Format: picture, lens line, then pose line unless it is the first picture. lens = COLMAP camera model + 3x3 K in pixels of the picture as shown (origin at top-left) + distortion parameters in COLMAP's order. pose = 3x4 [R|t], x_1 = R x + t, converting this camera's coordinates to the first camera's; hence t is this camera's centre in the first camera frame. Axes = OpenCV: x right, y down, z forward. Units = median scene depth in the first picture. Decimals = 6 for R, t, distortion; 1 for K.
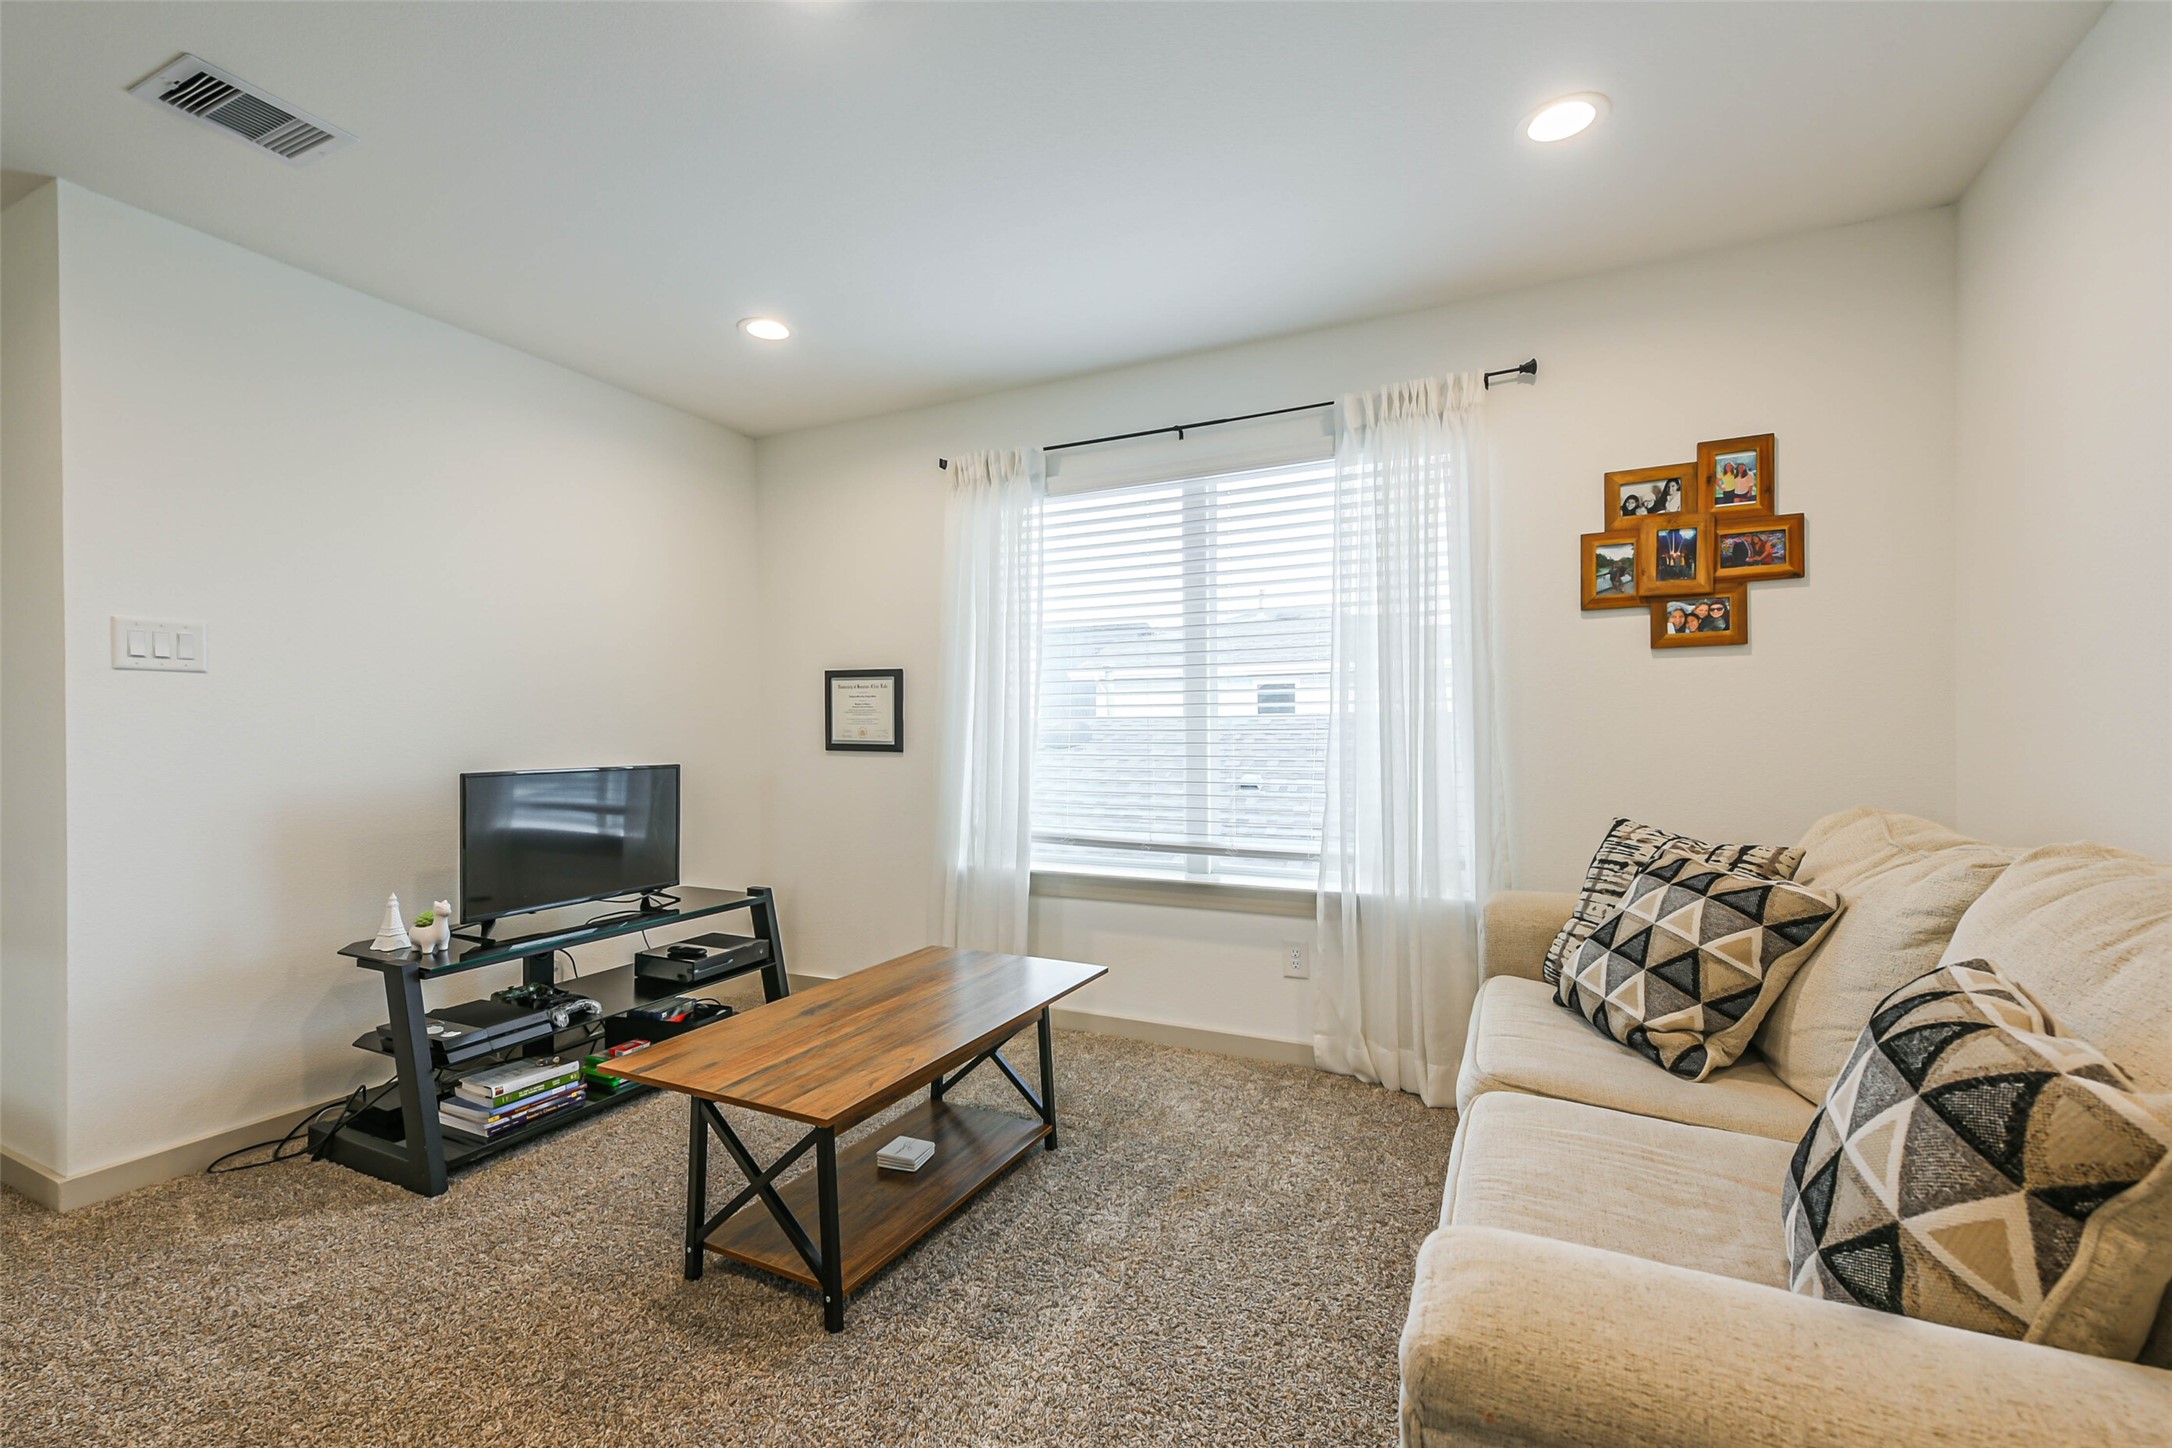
lens RADIAL K [[924.2, 0, 1071.7], [0, 924.2, 728.2], [0, 0, 1]] dist [0.017934, -0.001104]
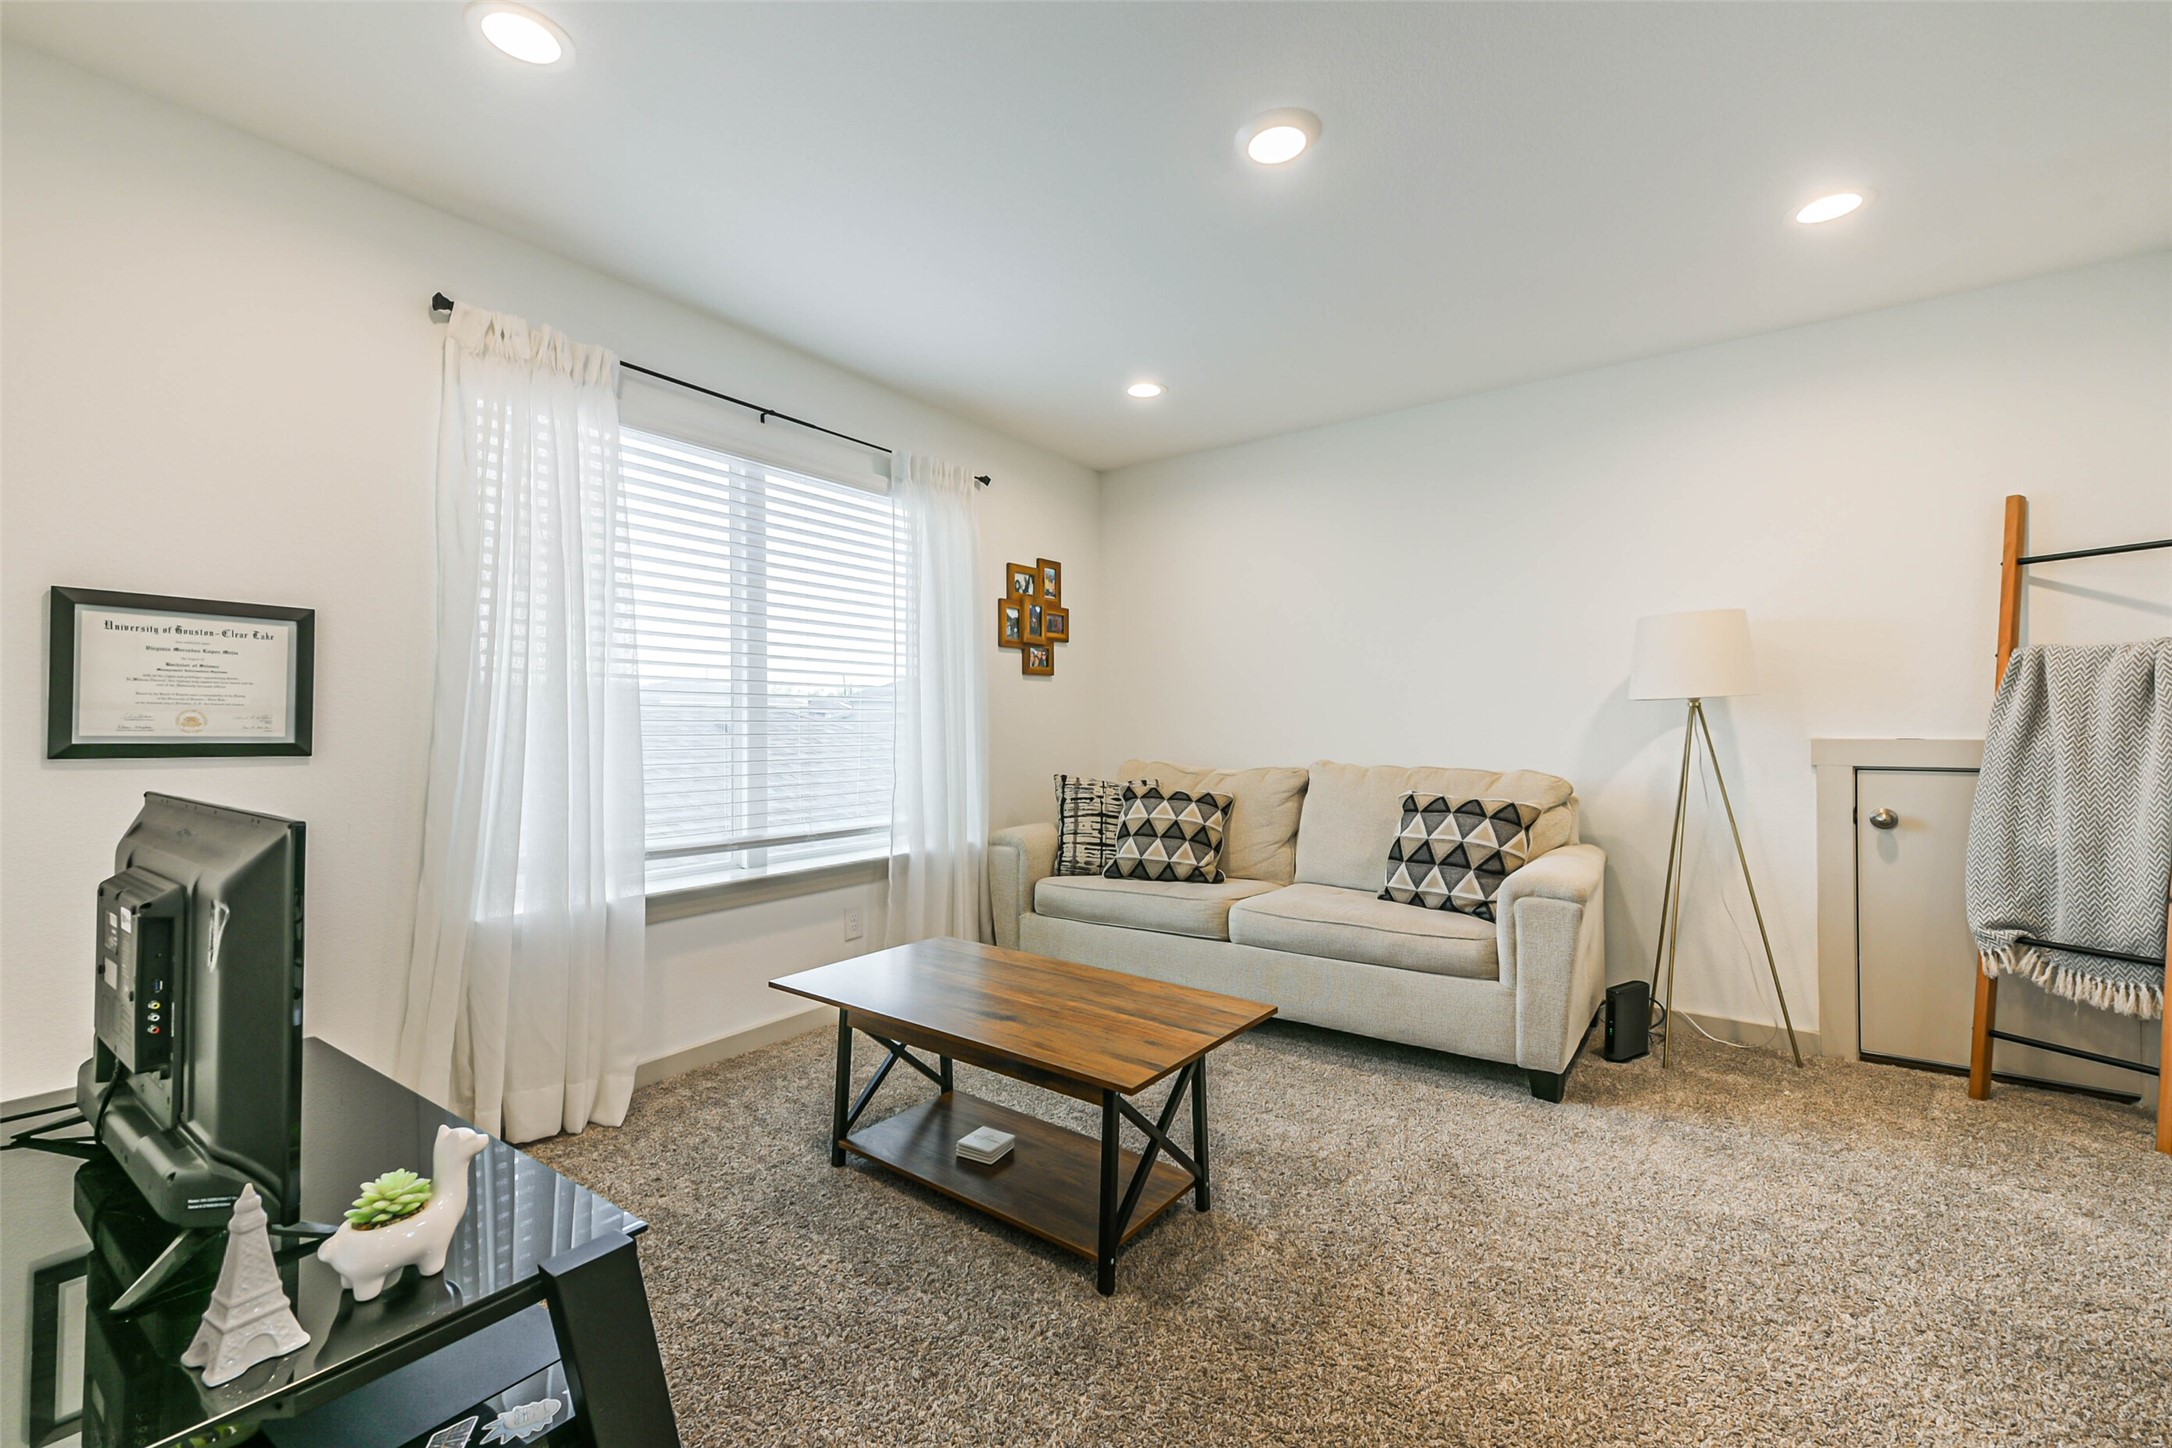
lens RADIAL K [[924.2, 0, 1071.7], [0, 924.2, 728.2], [0, 0, 1]] dist [0.017934, -0.001104]
pose [[0.160023, 0.000958, 0.987113, -0.952083], [-0.003252, 0.999995, -0.000444, 0.010420], [-0.987108, -0.003139, 0.160026, 0.624352]]
